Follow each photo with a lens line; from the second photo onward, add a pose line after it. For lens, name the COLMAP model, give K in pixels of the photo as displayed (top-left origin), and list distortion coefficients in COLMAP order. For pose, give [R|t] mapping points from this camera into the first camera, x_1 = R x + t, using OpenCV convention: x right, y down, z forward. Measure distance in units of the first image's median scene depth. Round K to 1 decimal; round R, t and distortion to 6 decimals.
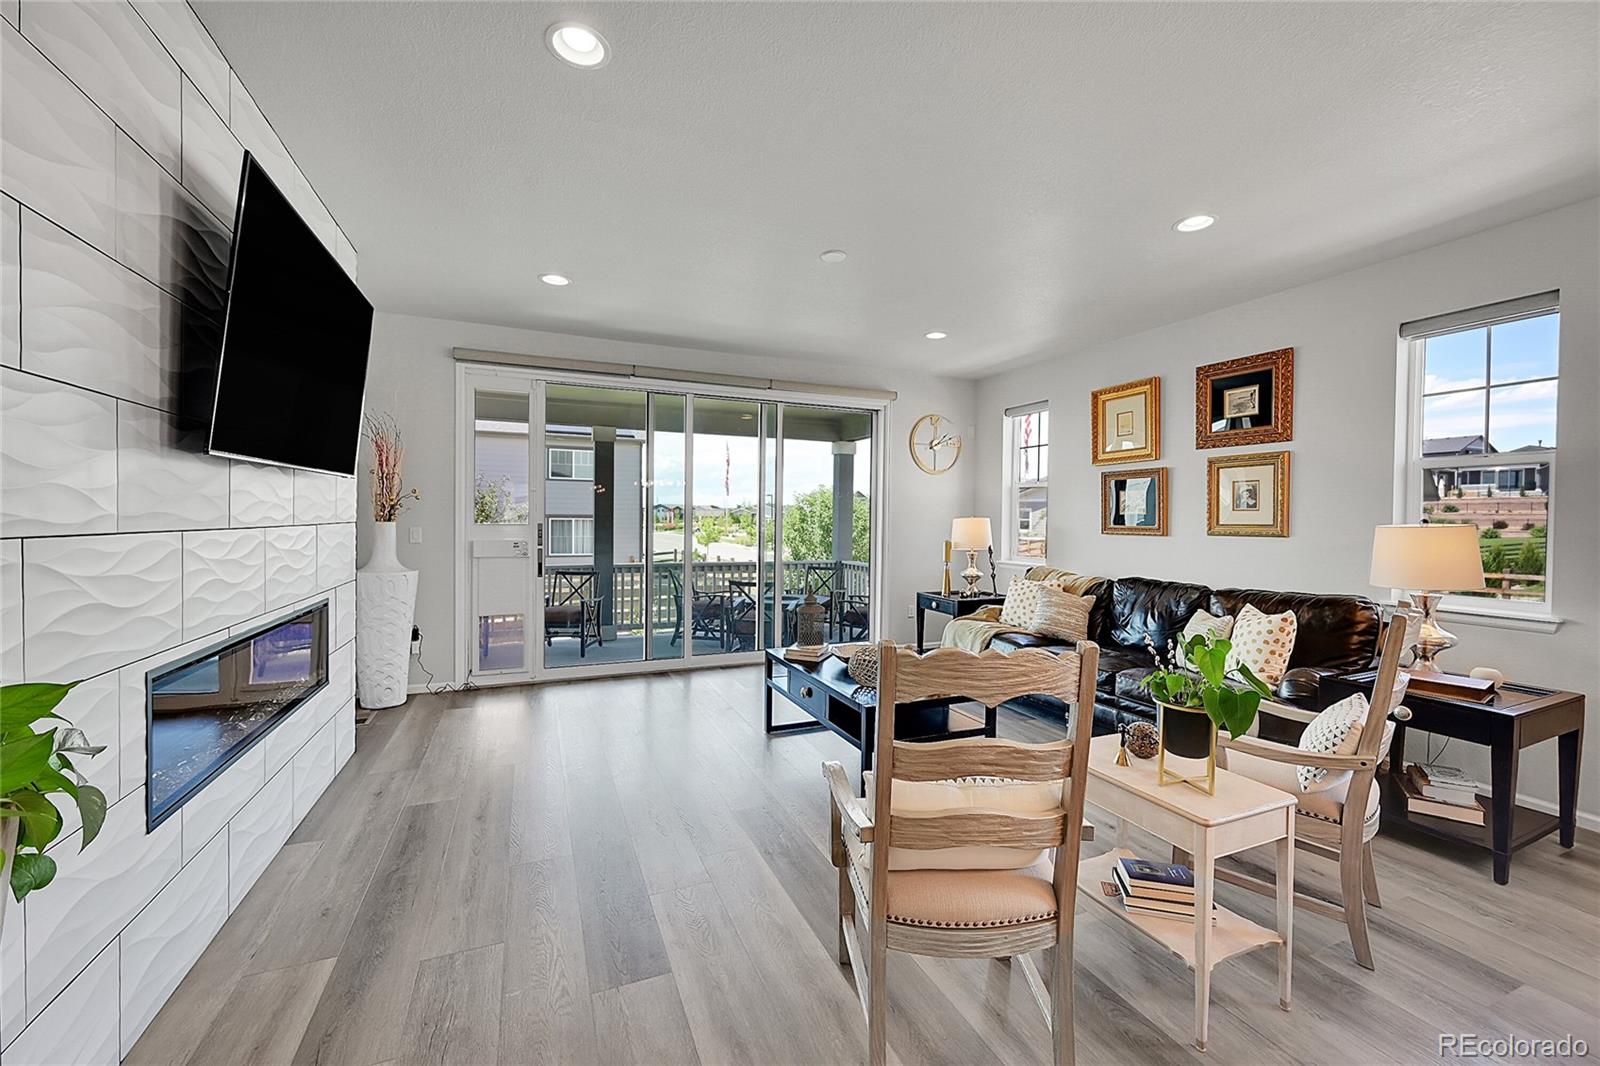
lens RADIAL K [[629.6, 0, 799.8], [0, 629.6, 528.3], [0, 0, 1]] dist [0.000687, -0.000013]
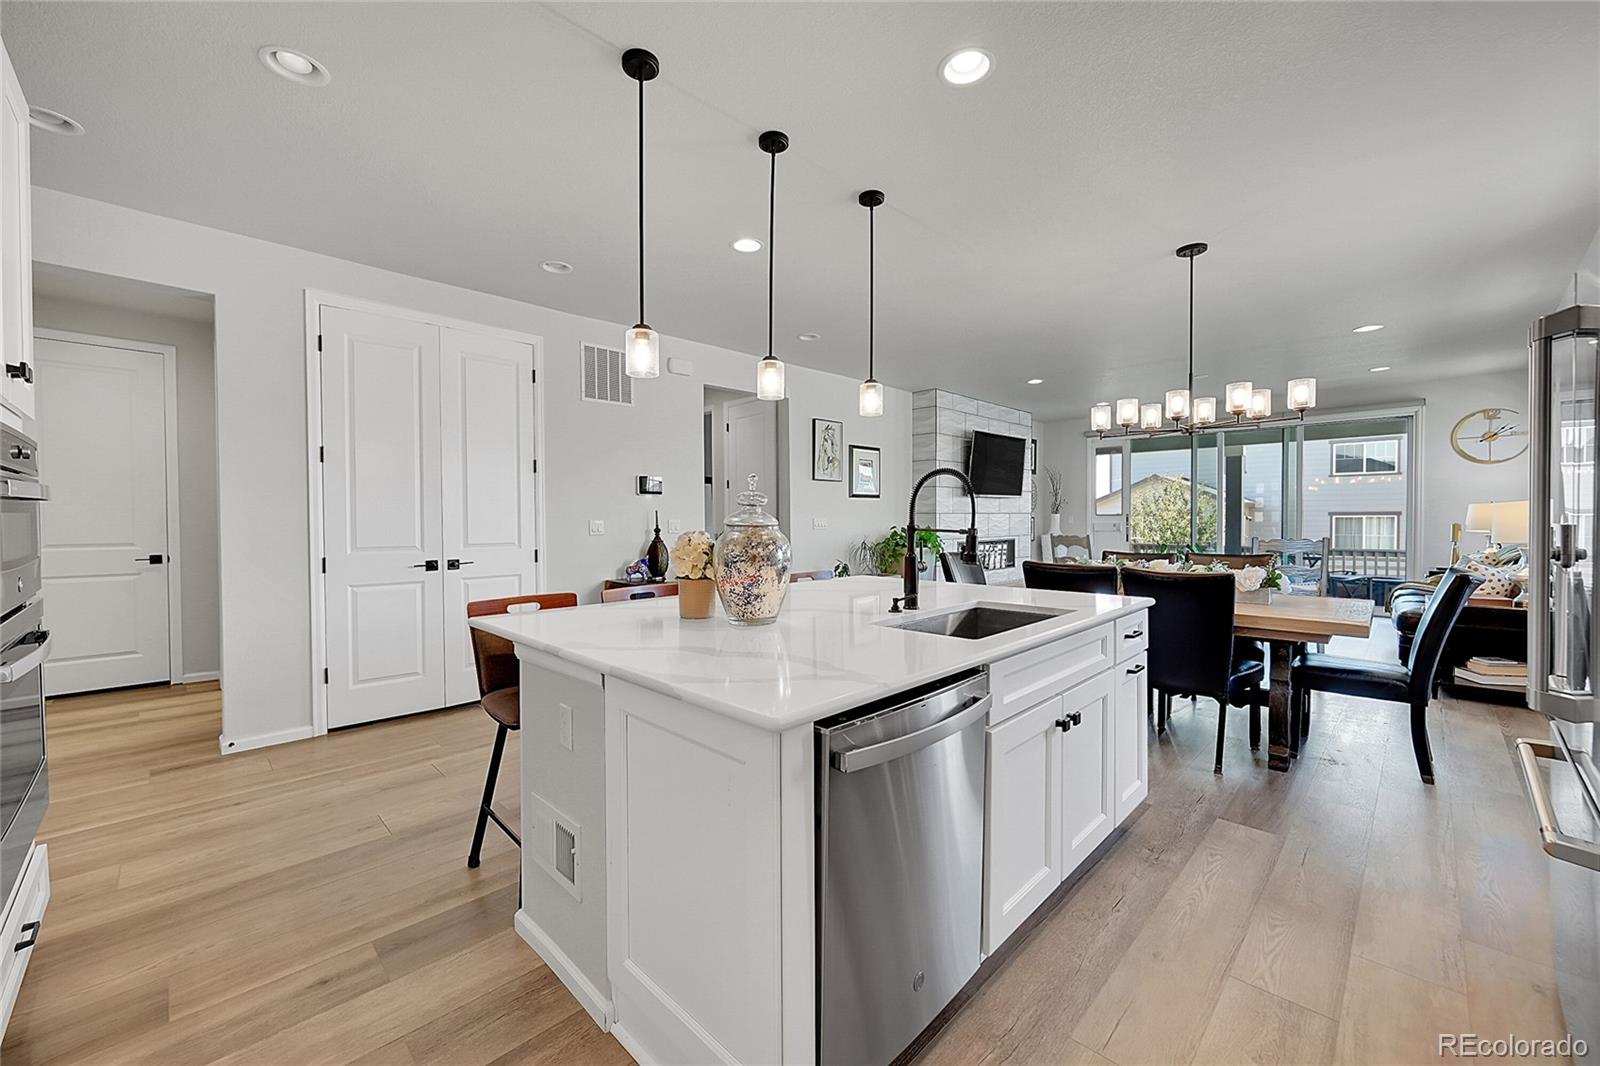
lens RADIAL K [[629.6, 0, 797.4], [0, 629.6, 527.3], [0, 0, 1]] dist [0.000687, -0.000013]
pose [[0.374565, 0.002739, -0.927197, 0.860675], [-0.007452, 0.999972, -0.000056, 0.035405], [0.927171, 0.006930, 0.374575, -0.564163]]
